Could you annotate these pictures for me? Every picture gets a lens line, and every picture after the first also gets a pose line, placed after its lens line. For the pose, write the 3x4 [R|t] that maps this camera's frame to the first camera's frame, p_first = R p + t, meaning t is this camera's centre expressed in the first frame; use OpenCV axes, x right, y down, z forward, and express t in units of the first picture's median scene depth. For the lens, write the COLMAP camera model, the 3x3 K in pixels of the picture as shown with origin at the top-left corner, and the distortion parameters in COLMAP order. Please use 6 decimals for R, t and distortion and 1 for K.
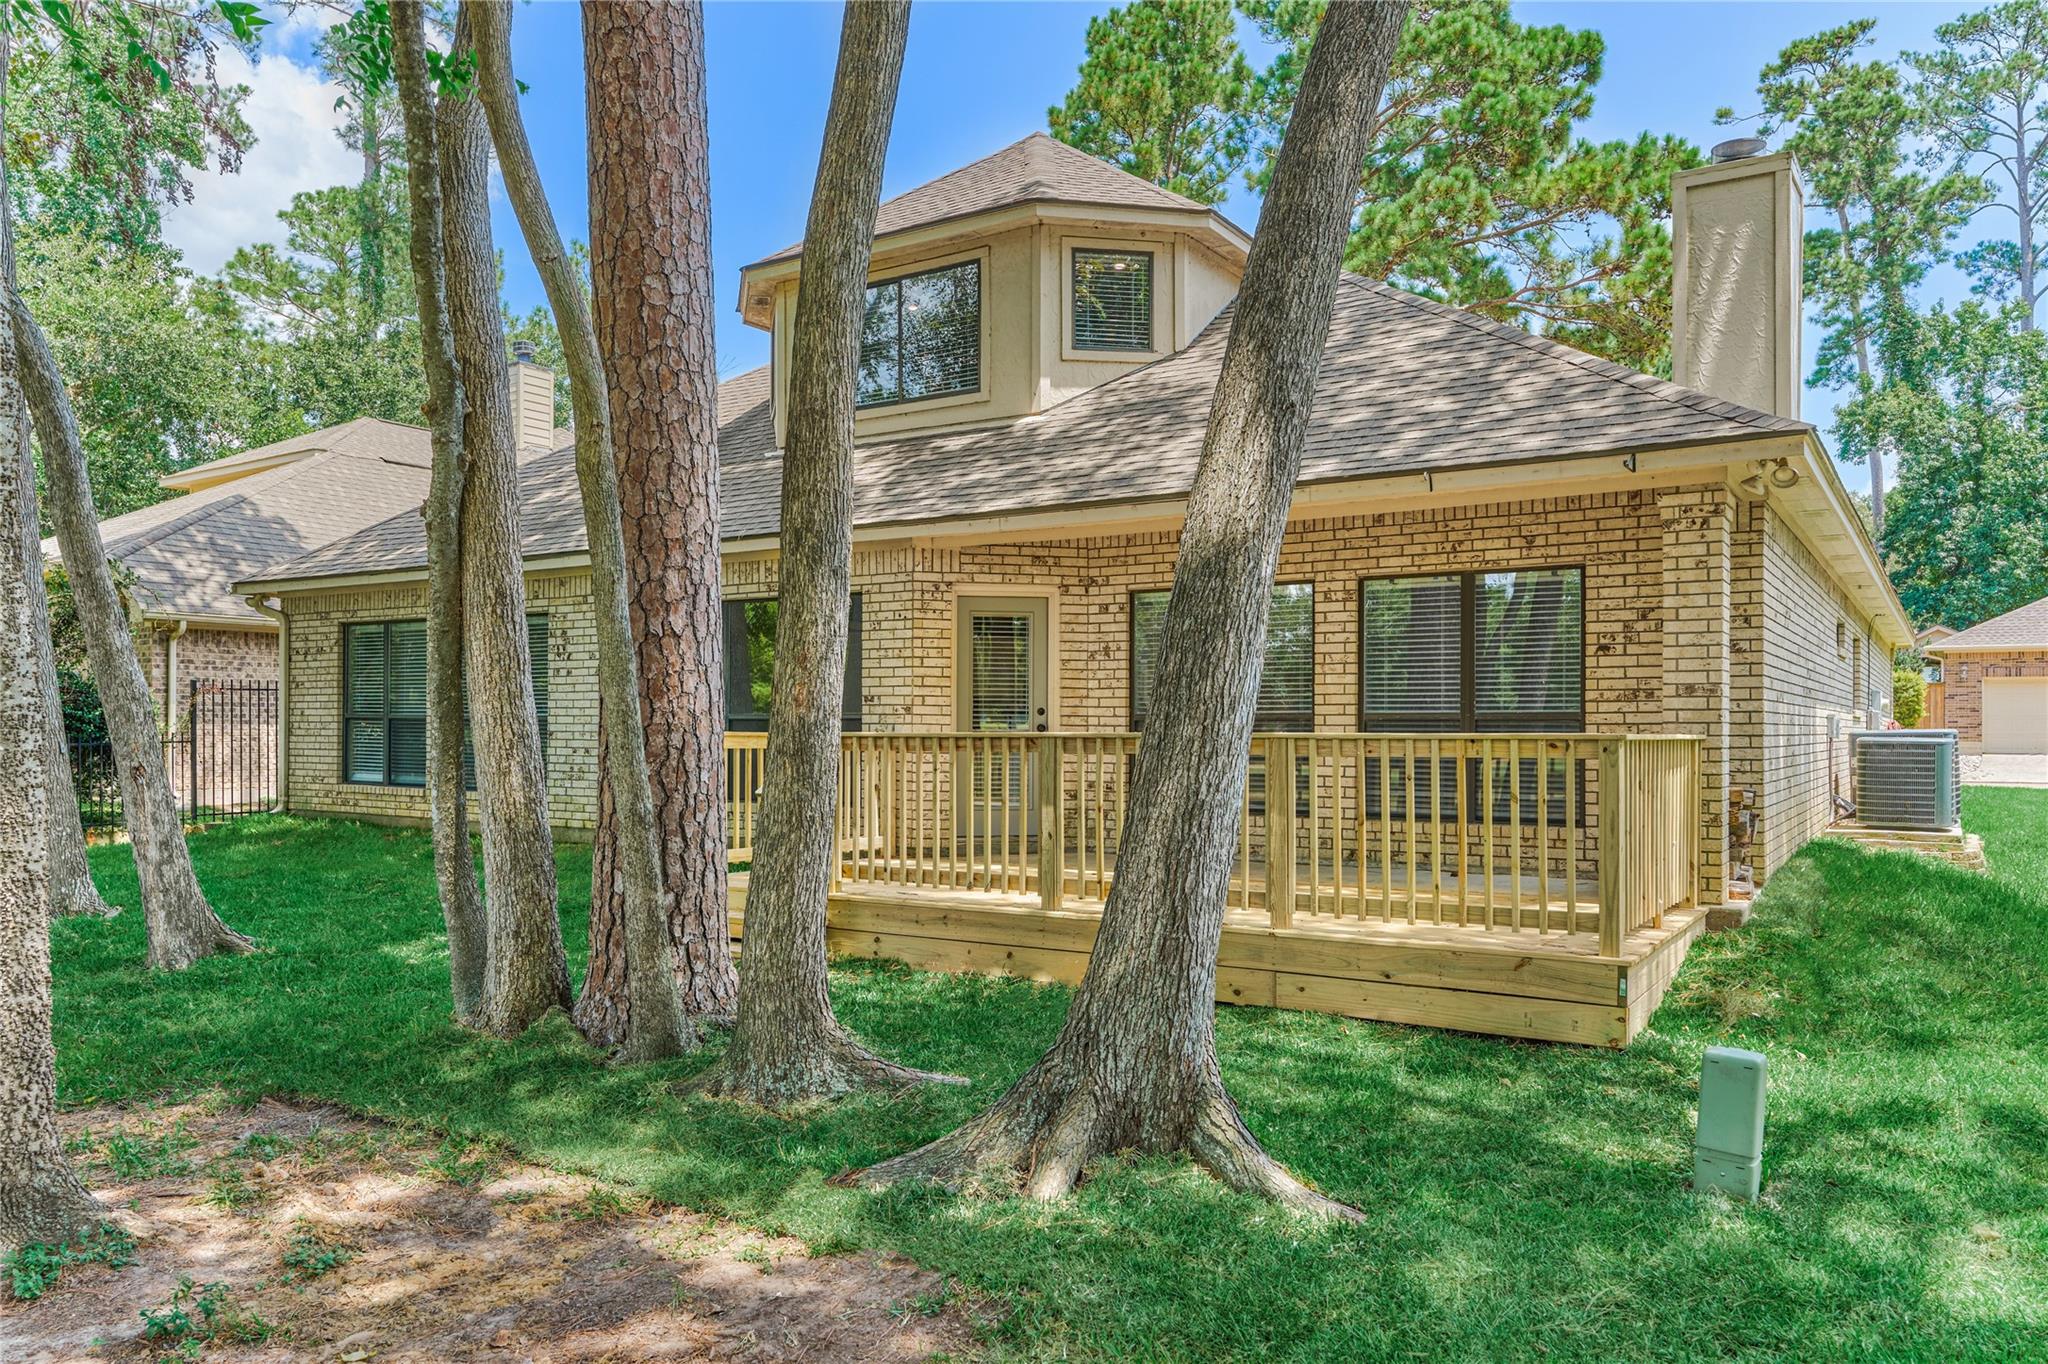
lens RADIAL K [[1458.8, 0, 977.6], [0, 1458.8, 715.4], [0, 0, 1]] dist [0.009898, -0.000620]
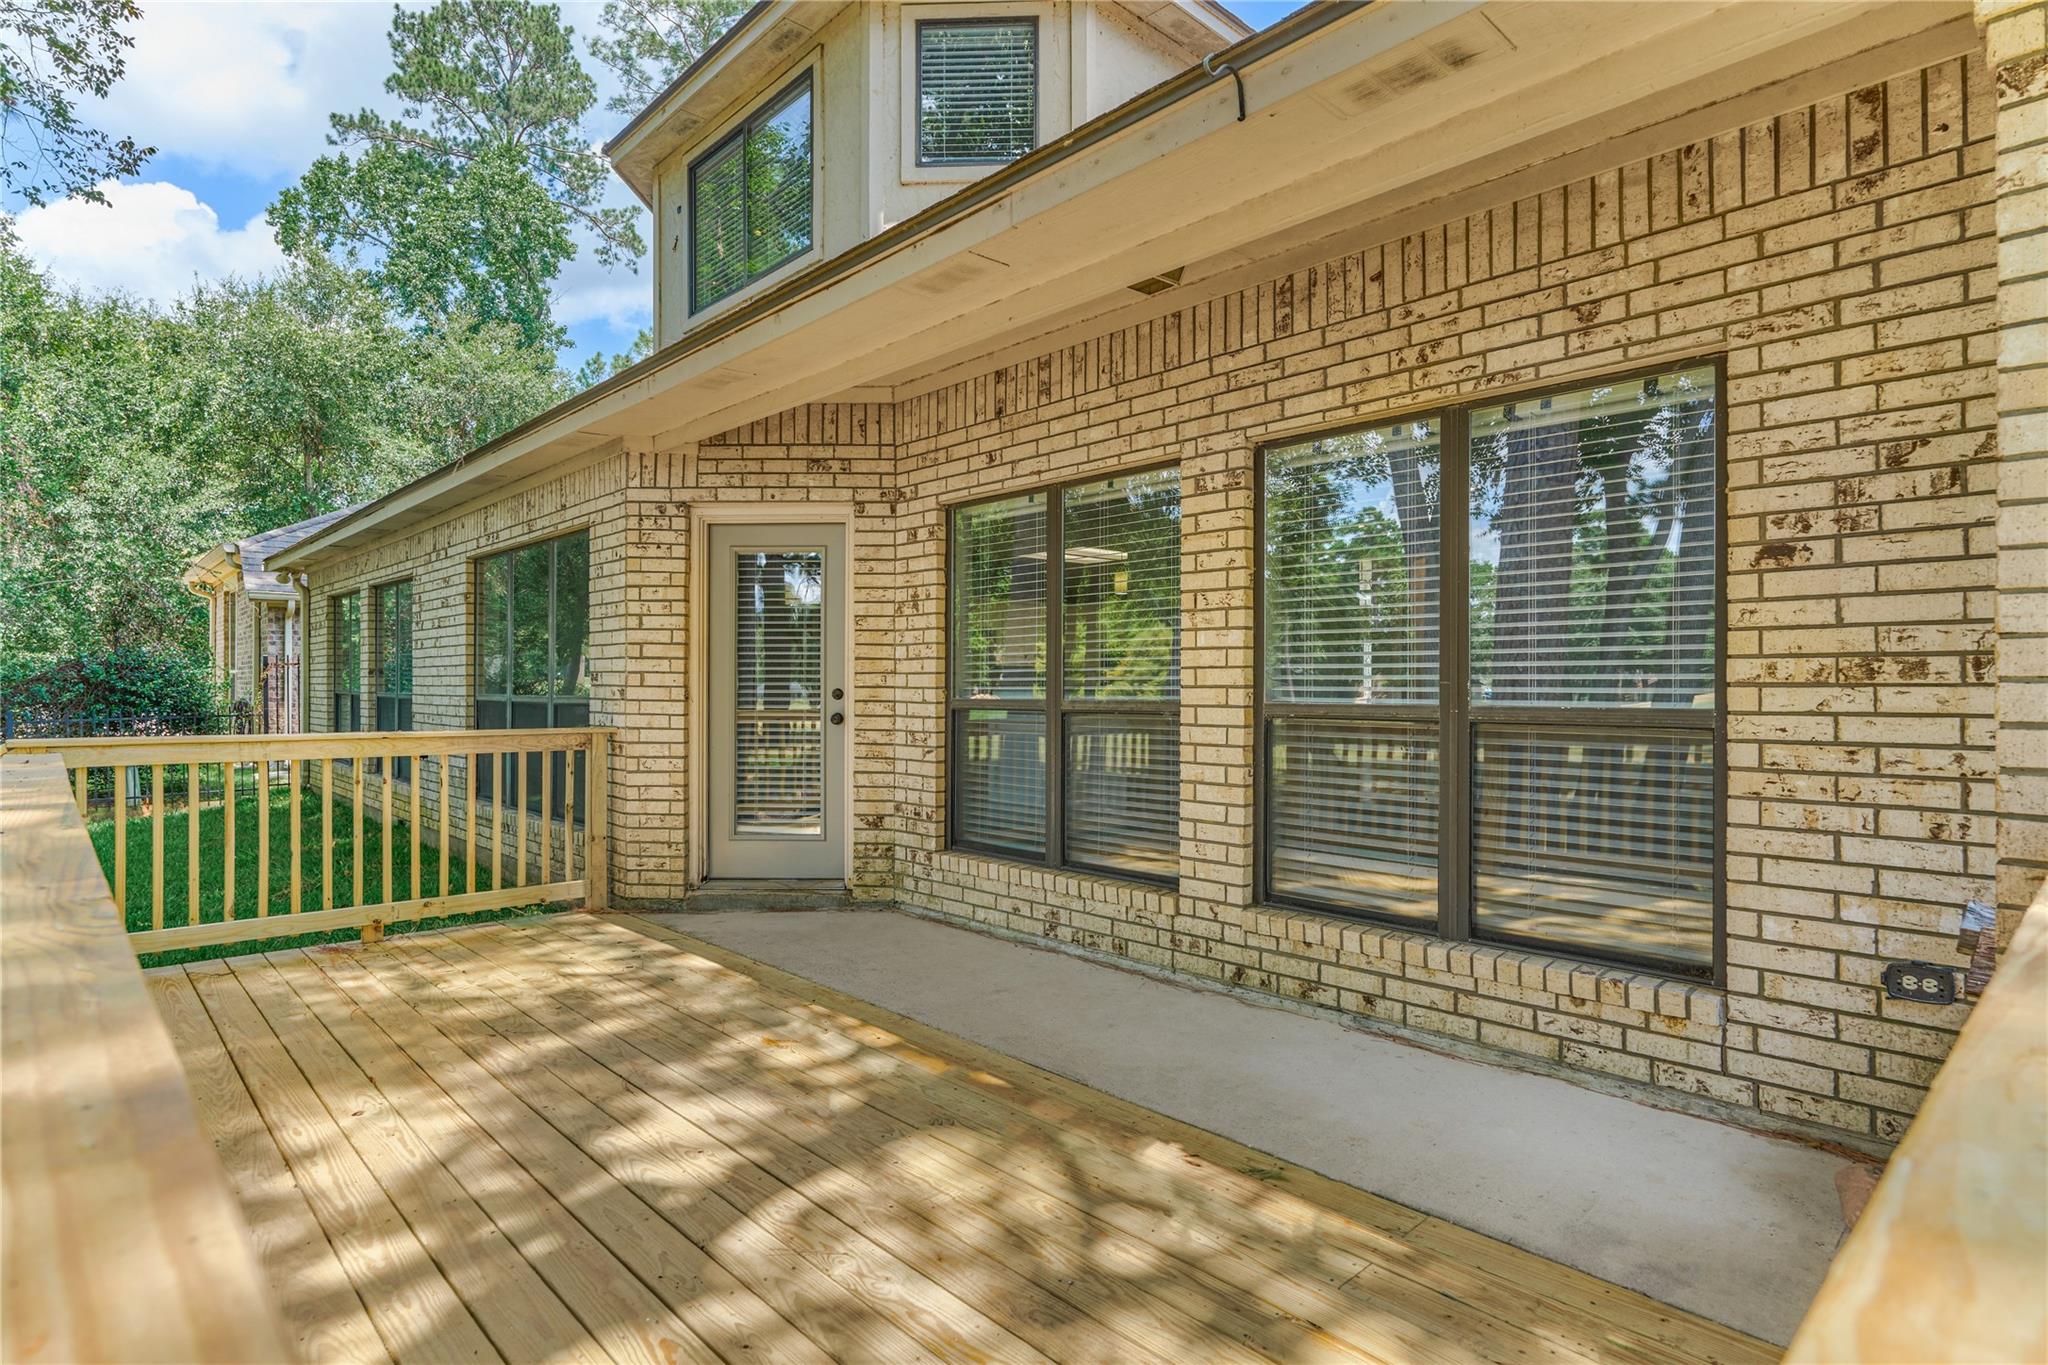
lens RADIAL K [[1064.9, 0, 1030.3], [0, 1064.9, 681.9], [0, 0, 1]] dist [0.001494, 0.000542]
pose [[0.975918, -0.003749, -0.218108, 0.265278], [0.005179, 0.999969, 0.005983, -0.011976], [0.218078, -0.006968, 0.975906, 0.608365]]
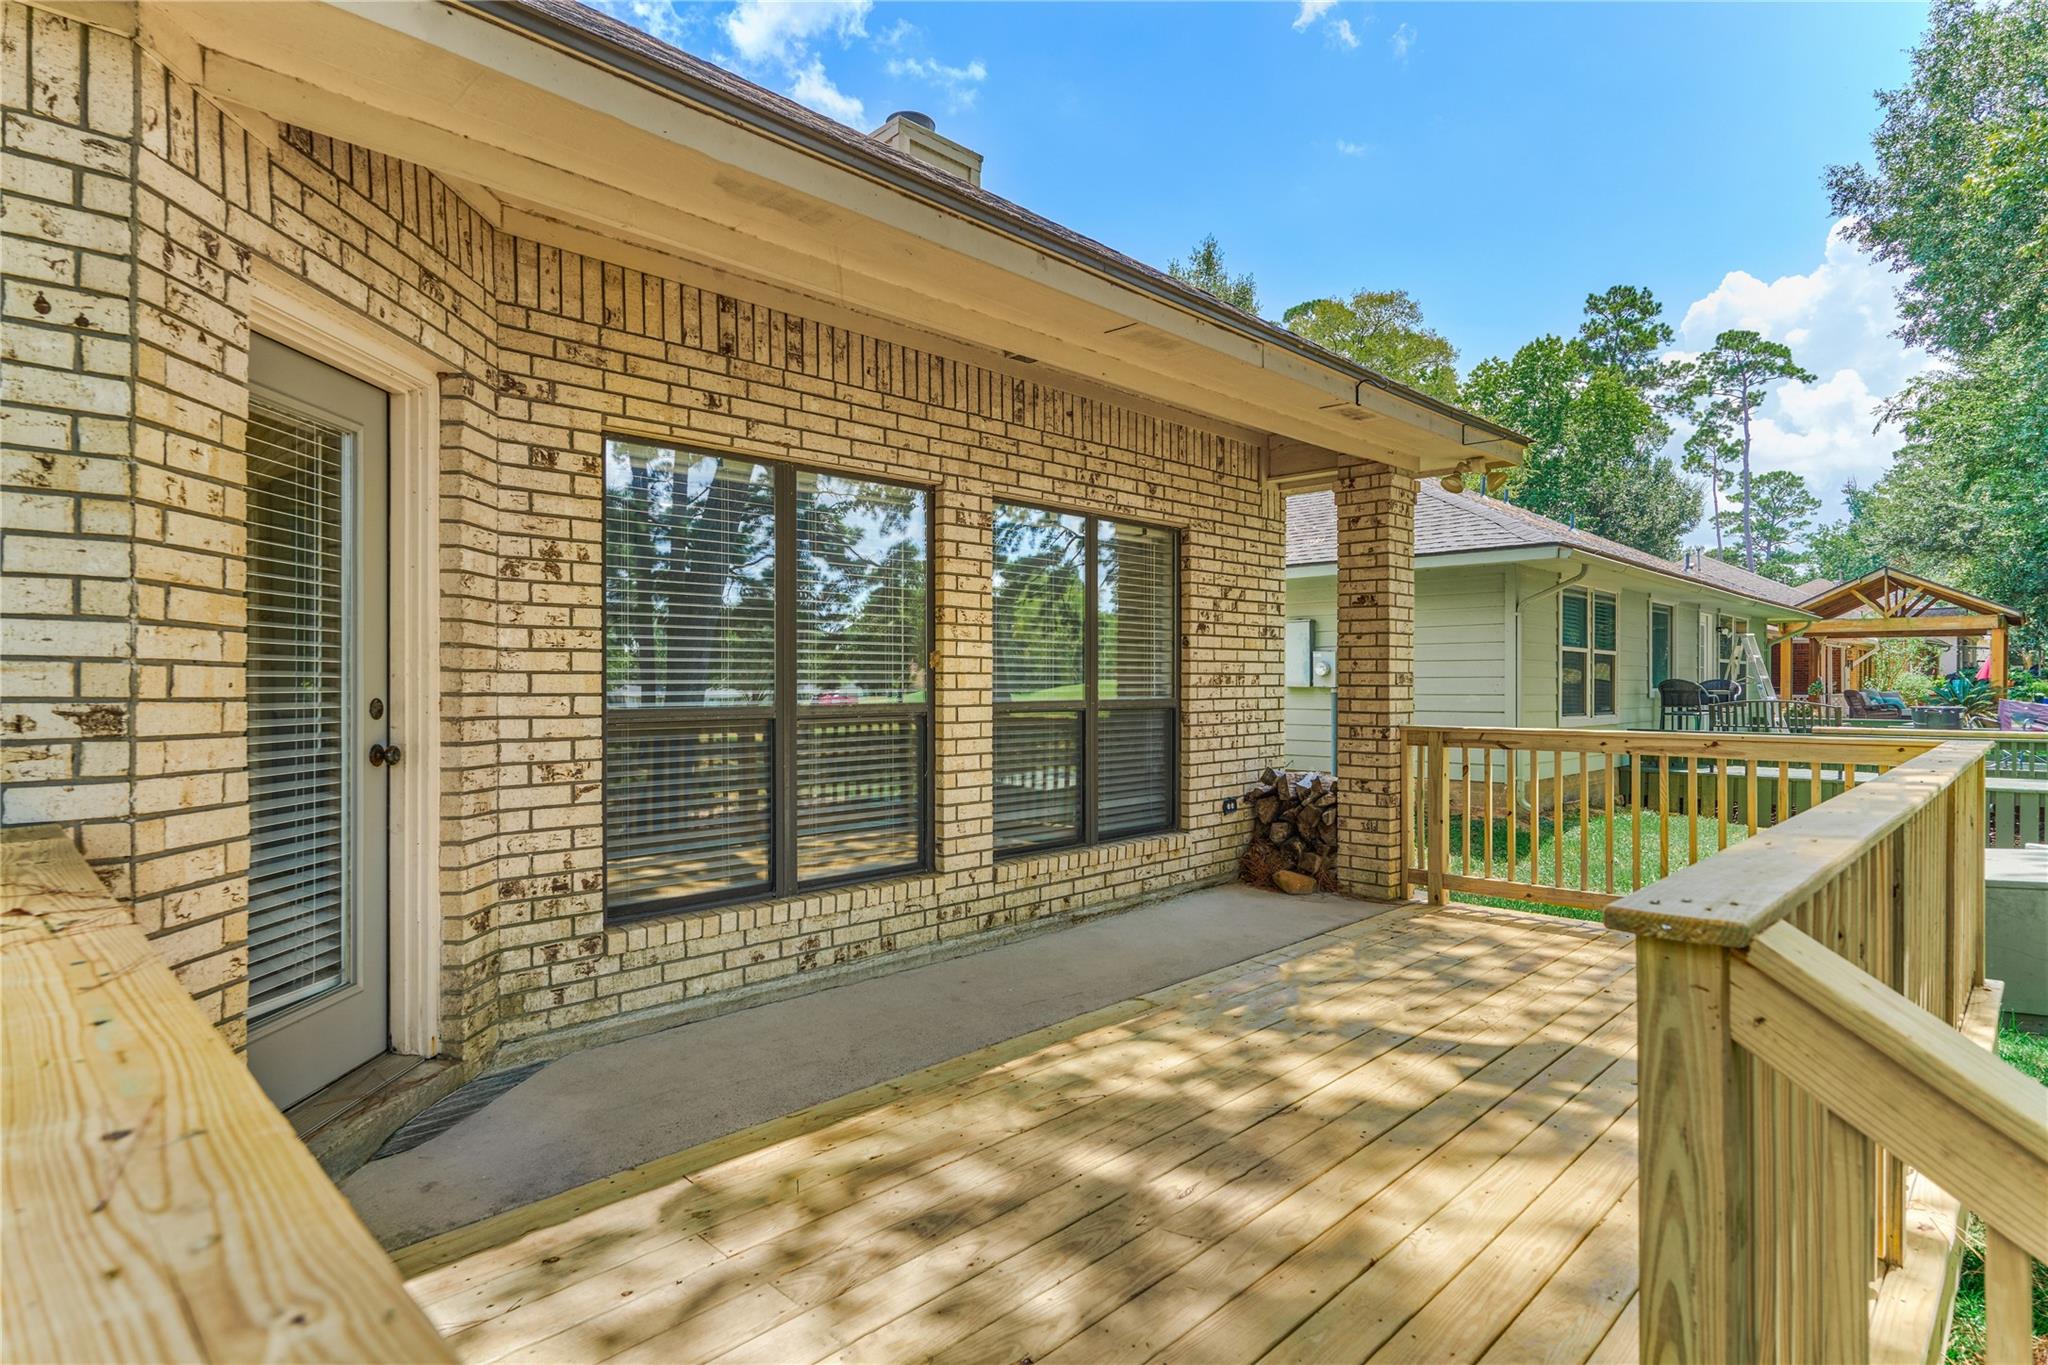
lens RADIAL K [[1064.9, 0, 1021.7], [0, 1064.9, 680.5], [0, 0, 1]] dist [0.001494, 0.000542]
pose [[0.185035, -0.001857, 0.982730, -0.205623], [-0.009297, 0.999950, 0.003640, -0.013387], [-0.982688, -0.009810, 0.185008, 0.894118]]
